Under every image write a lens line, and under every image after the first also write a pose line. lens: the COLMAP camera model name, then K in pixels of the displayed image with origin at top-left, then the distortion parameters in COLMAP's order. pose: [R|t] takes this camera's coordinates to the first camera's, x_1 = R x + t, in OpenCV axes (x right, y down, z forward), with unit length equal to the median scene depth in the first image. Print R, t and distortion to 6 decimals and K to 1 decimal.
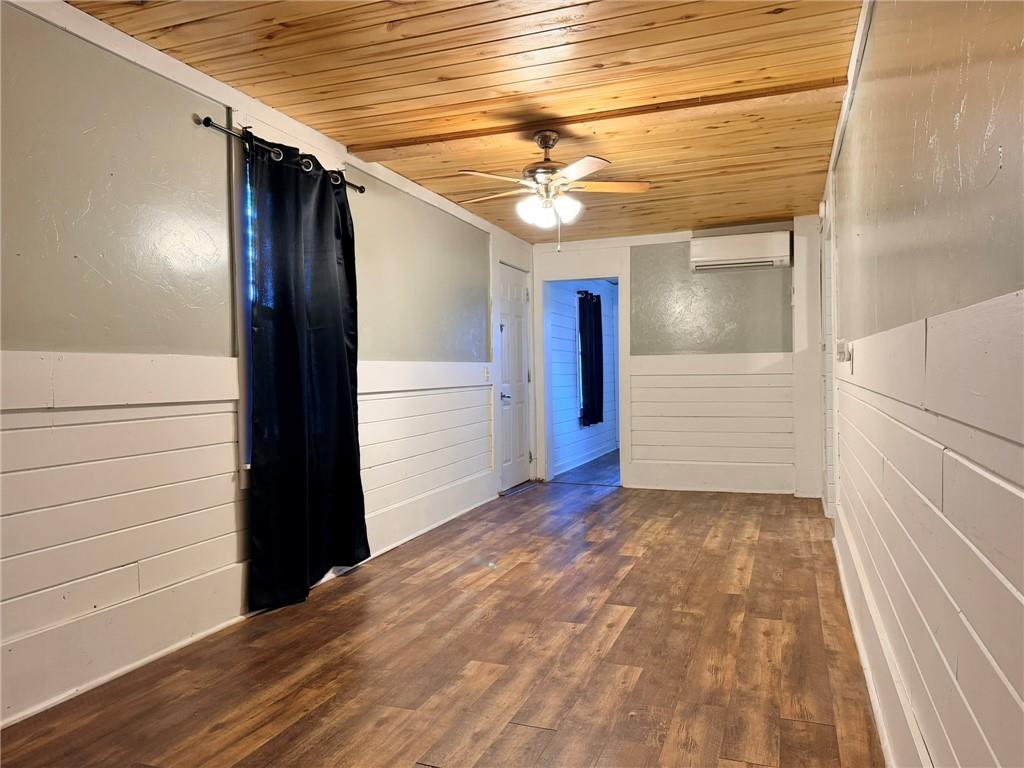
lens RADIAL K [[724.6, 0, 510.1], [0, 724.6, 385.5], [0, 0, 1]] dist [0.086666, -0.002491]
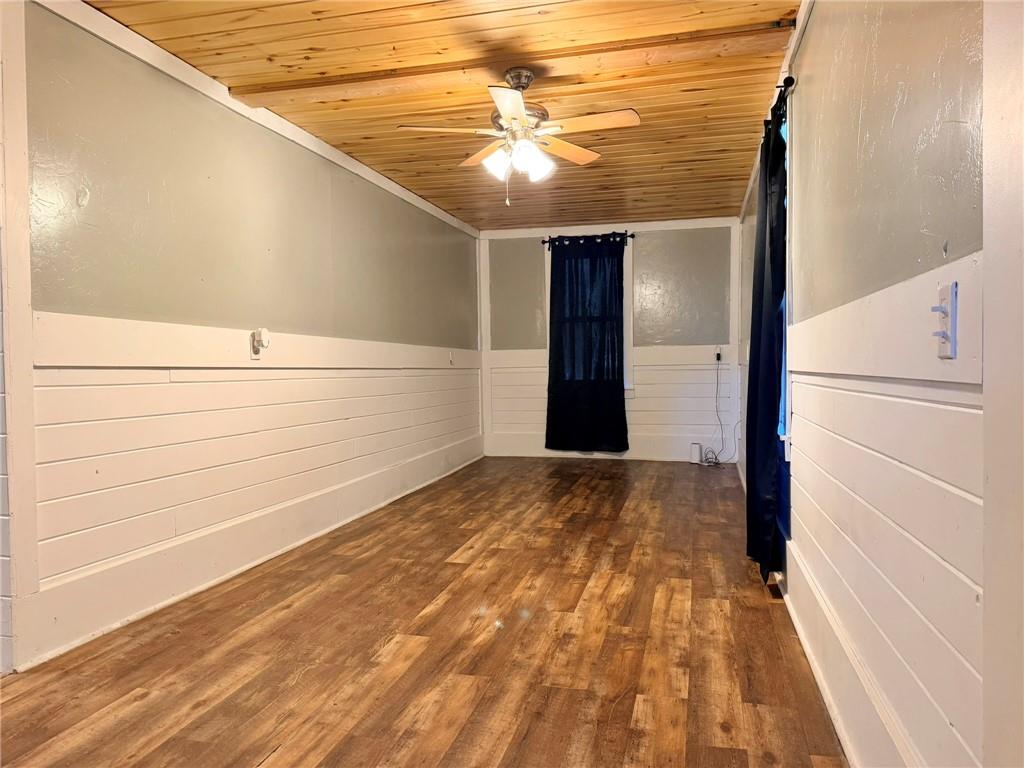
lens RADIAL K [[724.6, 0, 509.7], [0, 724.6, 384.4], [0, 0, 1]] dist [0.086666, -0.002491]
pose [[-0.994109, 0.026985, -0.104976, 0.168633], [0.022048, 0.998608, 0.047909, -0.020088], [0.106122, 0.045312, -0.993320, 1.953494]]
